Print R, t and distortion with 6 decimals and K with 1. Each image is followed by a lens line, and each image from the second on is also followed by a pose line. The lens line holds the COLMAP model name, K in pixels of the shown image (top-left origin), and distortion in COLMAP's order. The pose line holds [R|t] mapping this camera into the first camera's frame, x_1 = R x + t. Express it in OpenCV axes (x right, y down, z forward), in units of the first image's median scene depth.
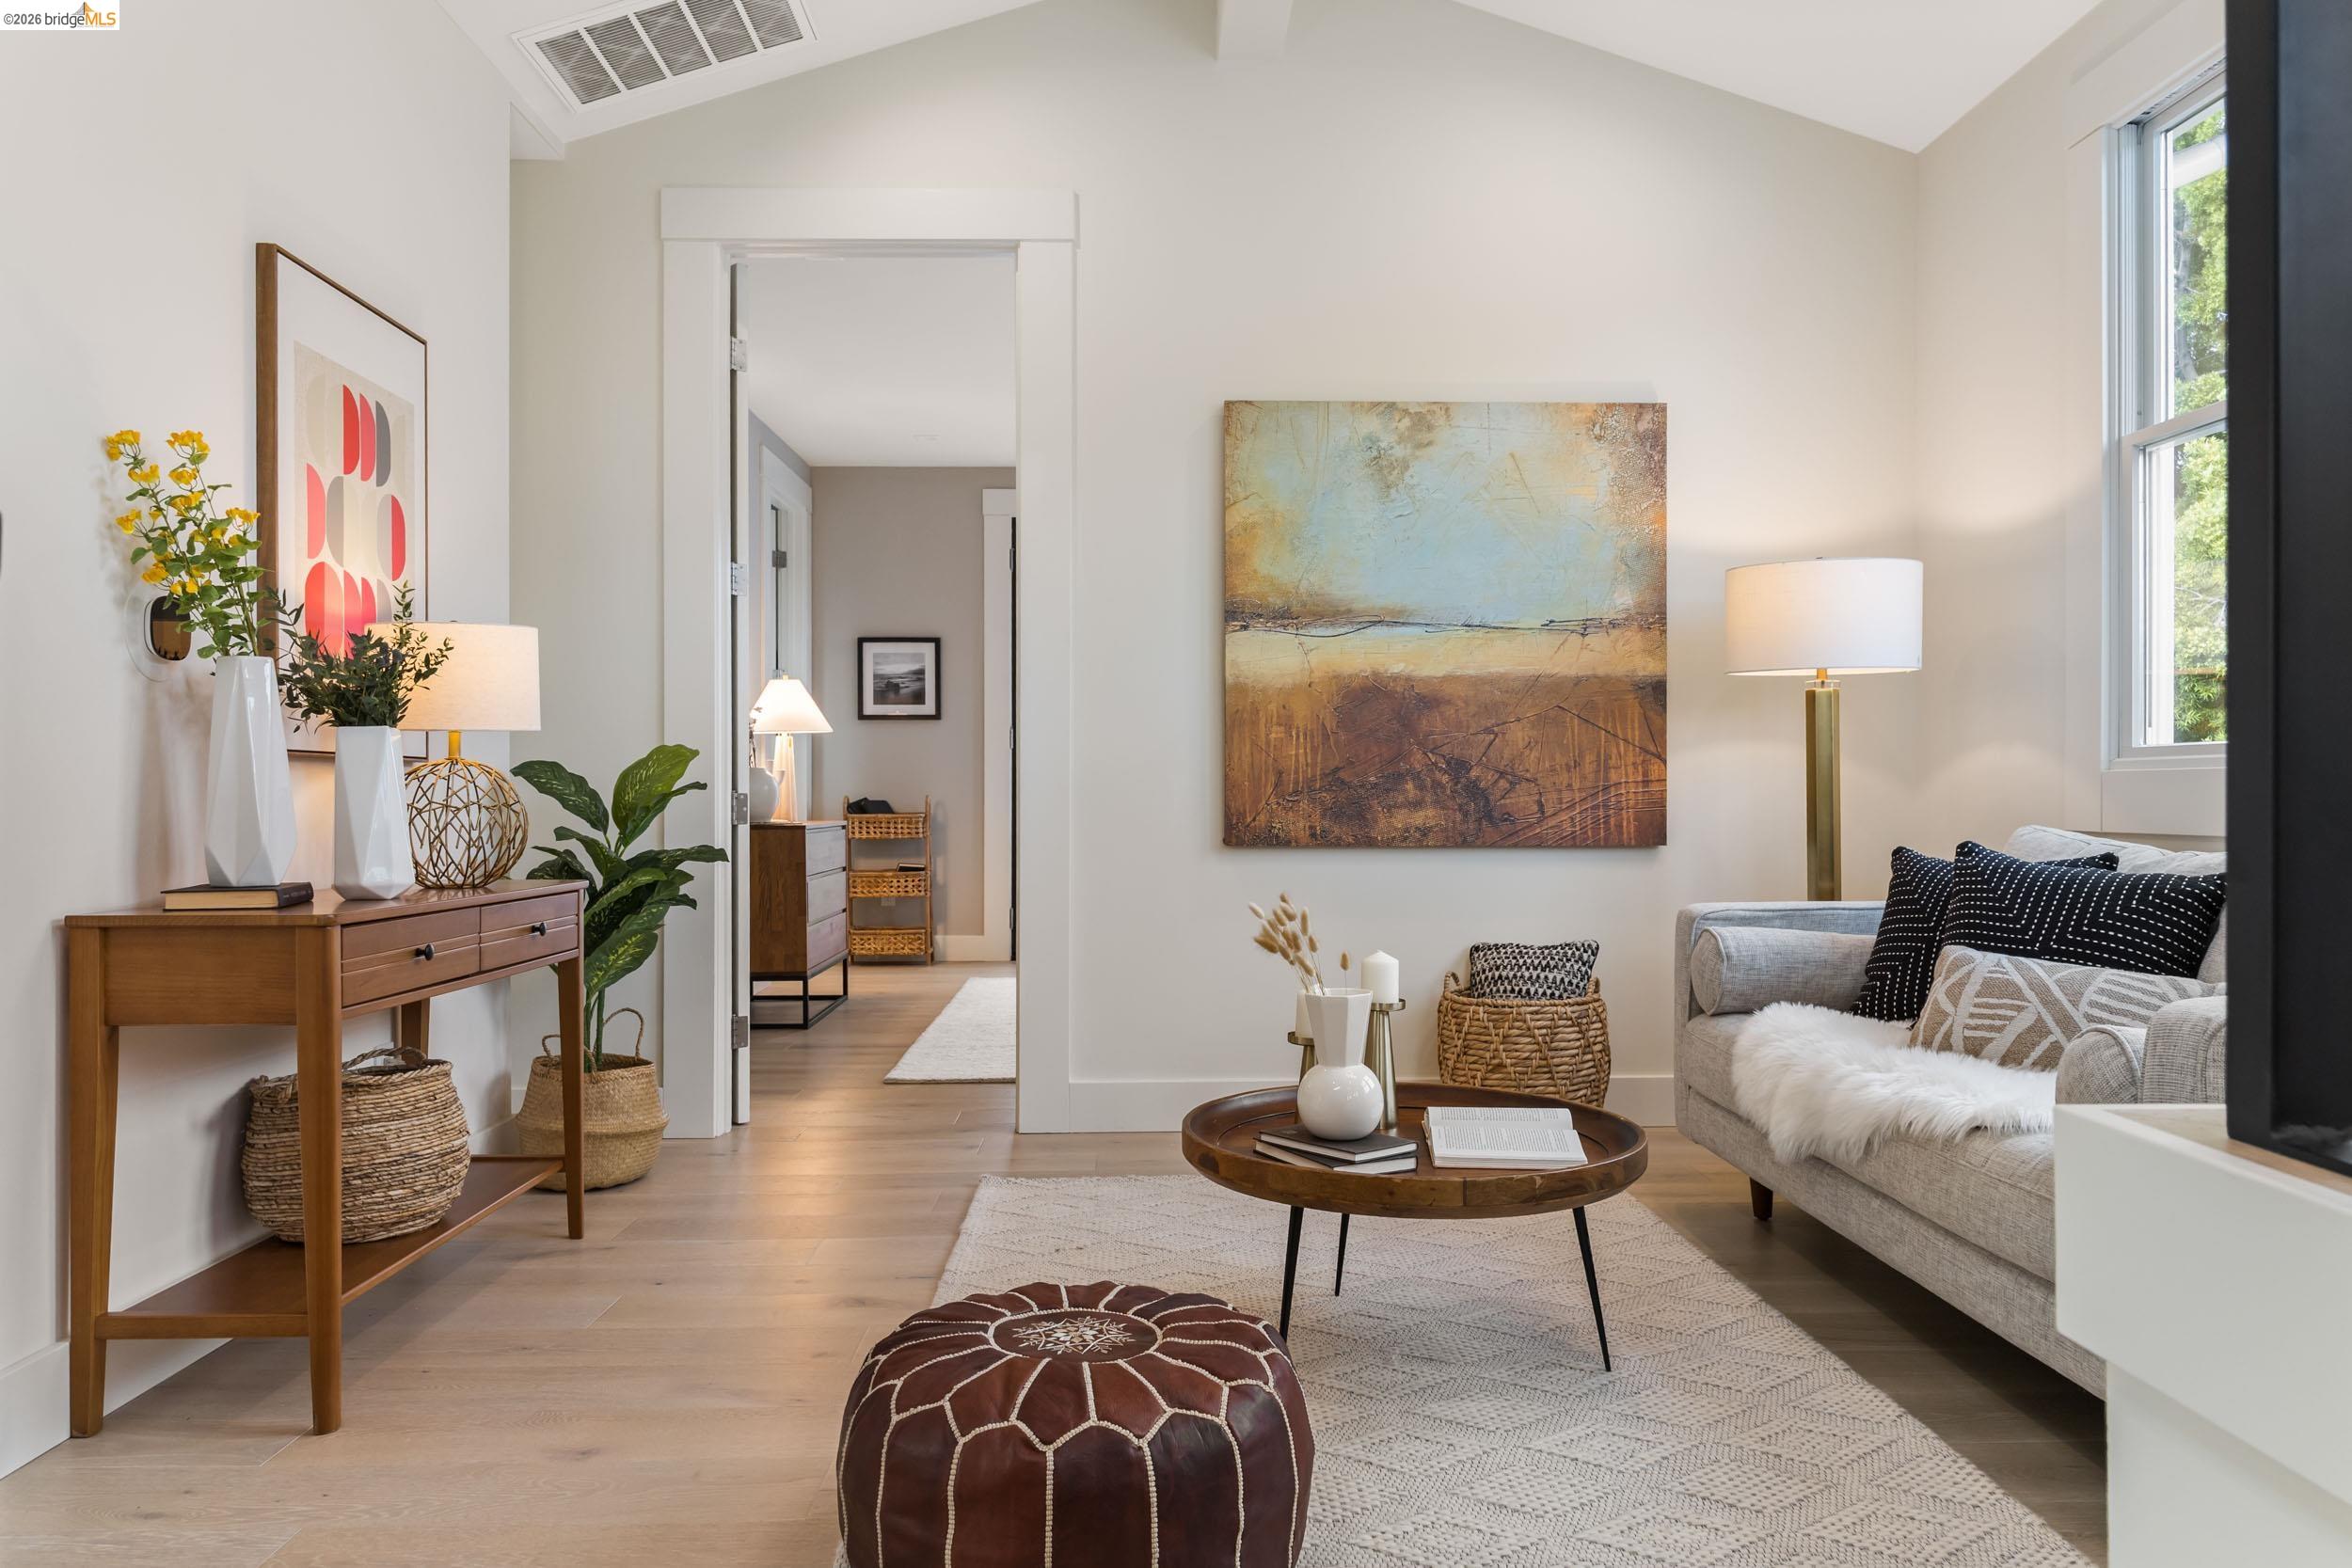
lens RADIAL K [[1614.5, 0, 1164.9], [0, 1614.5, 797.1], [0, 0, 1]] dist [0.008276, 0.001407]
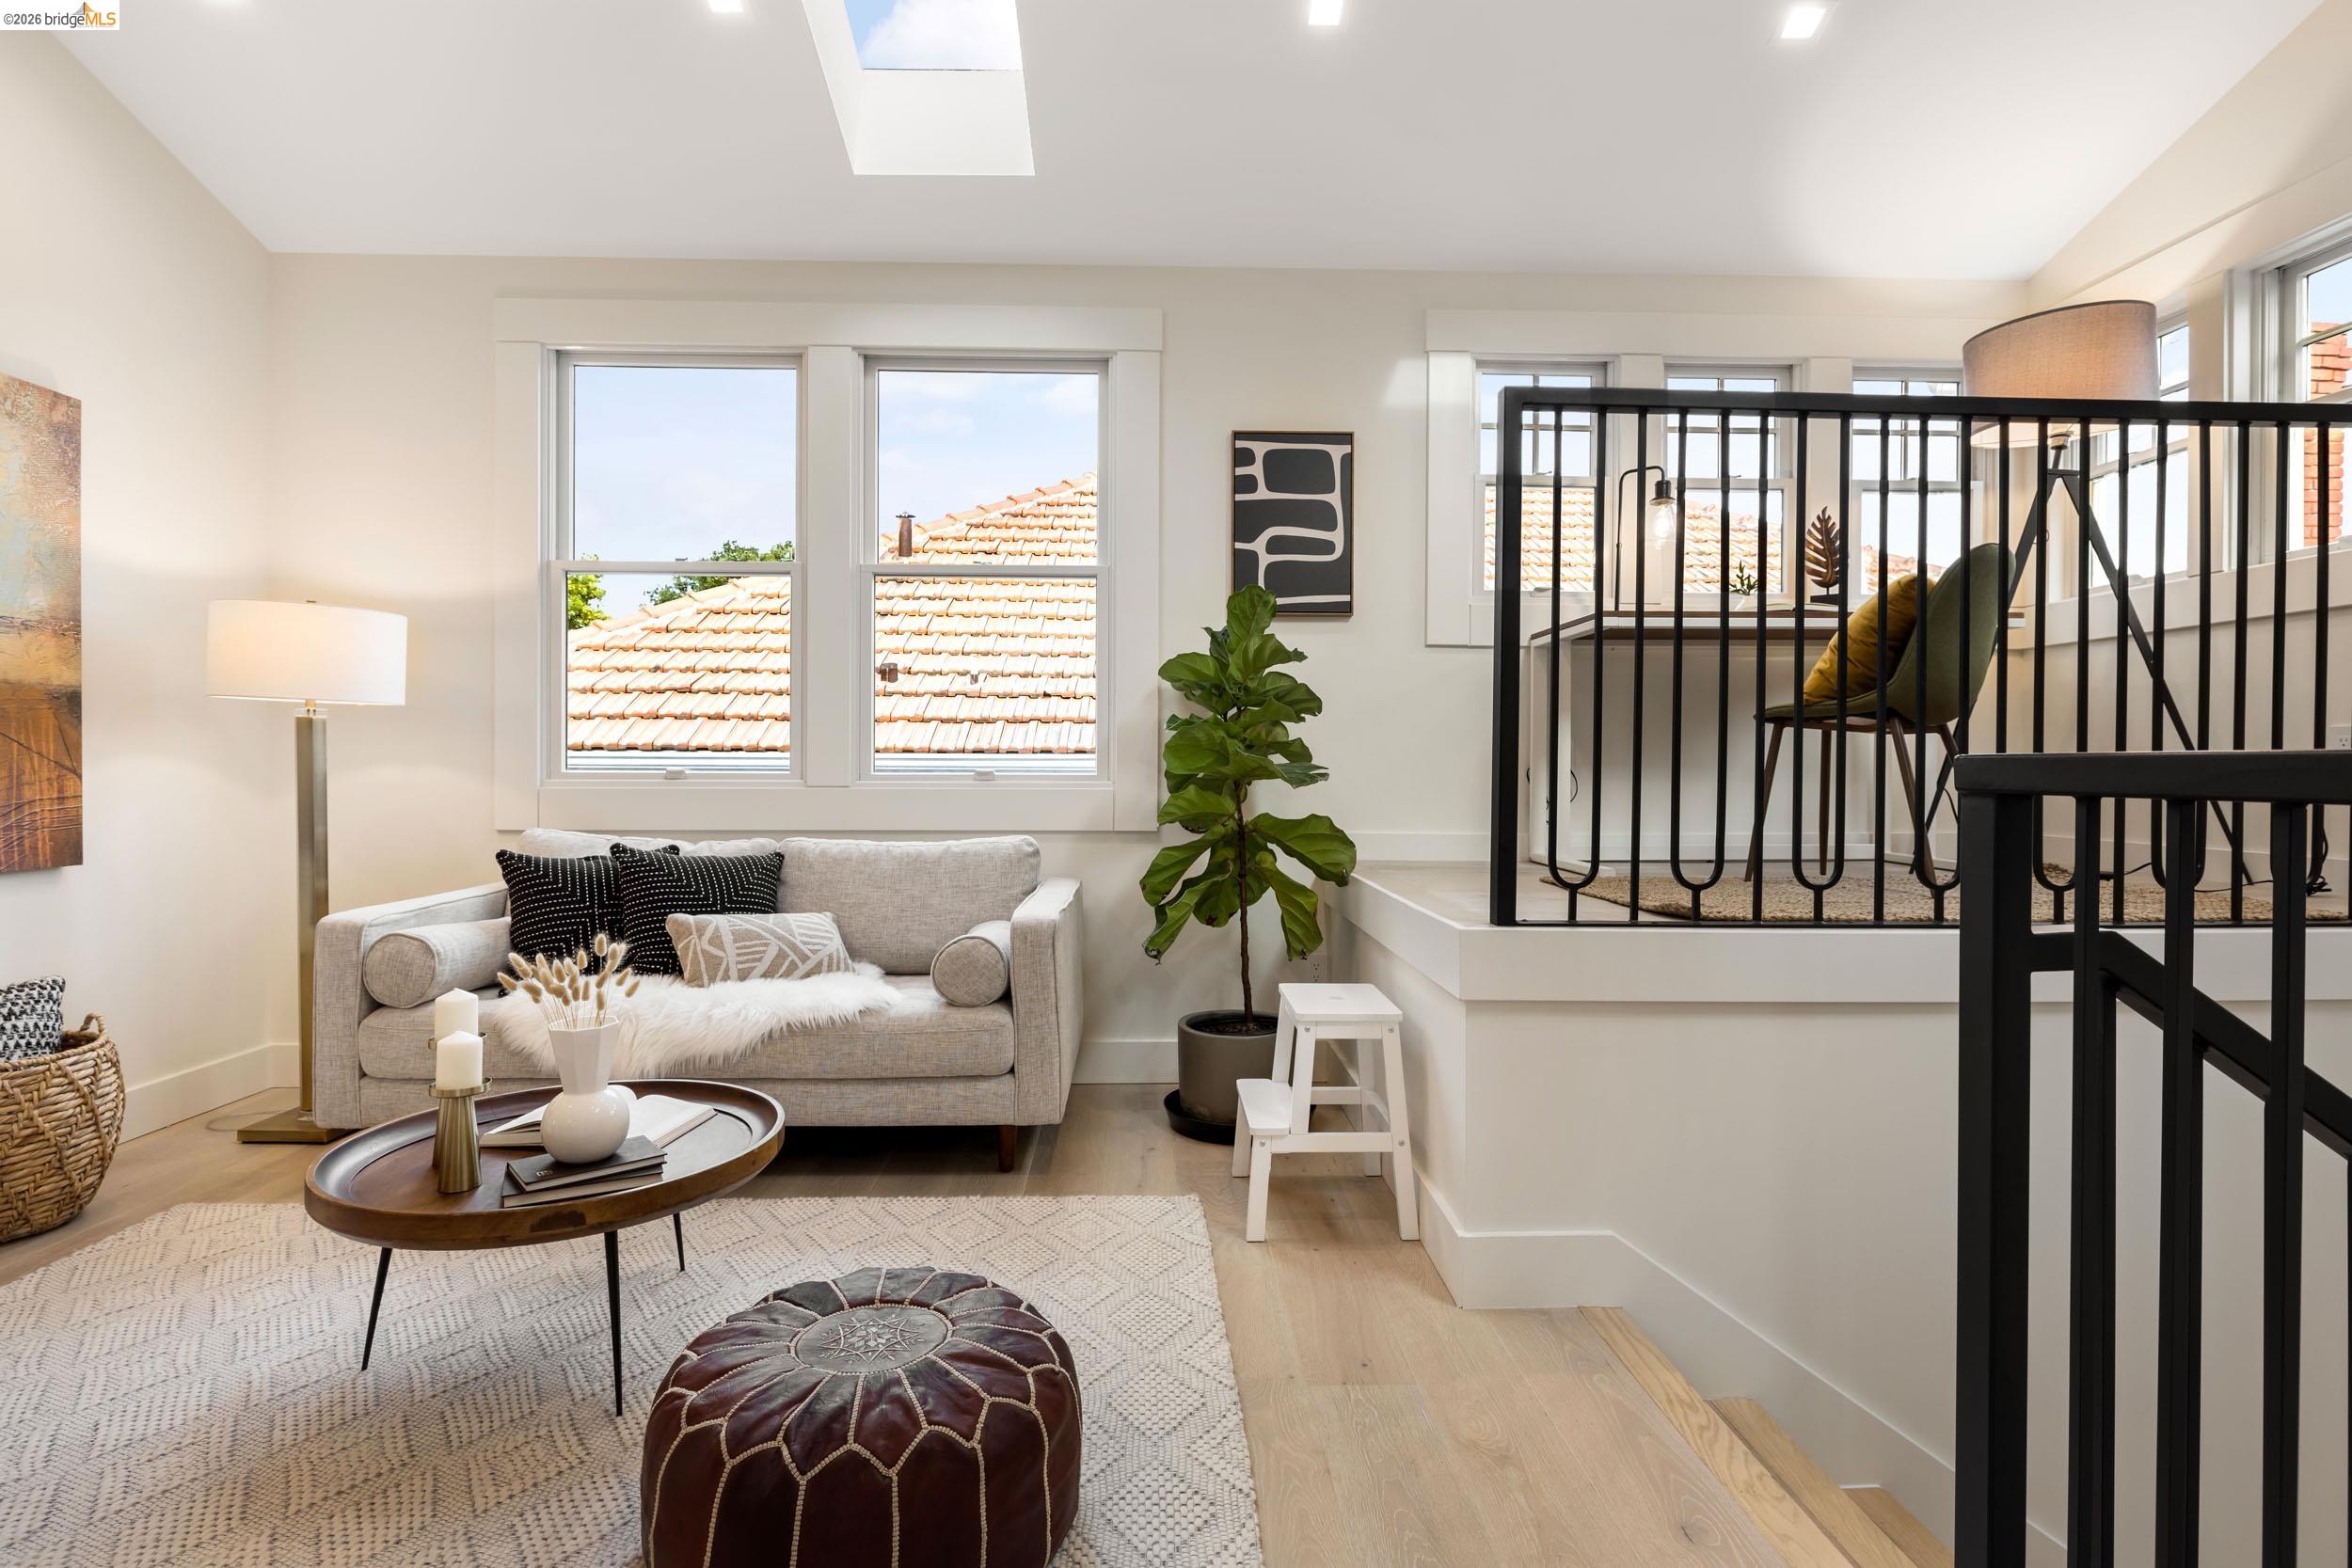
lens RADIAL K [[1189.5, 0, 1168.2], [0, 1189.5, 773.8], [0, 0, 1]] dist [-0.004275, 0.000968]
pose [[-0.023643, -0.007811, 0.999690, -0.404028], [-0.002782, 0.999966, 0.007747, -0.030838], [-0.999717, -0.002598, -0.023664, 0.375518]]
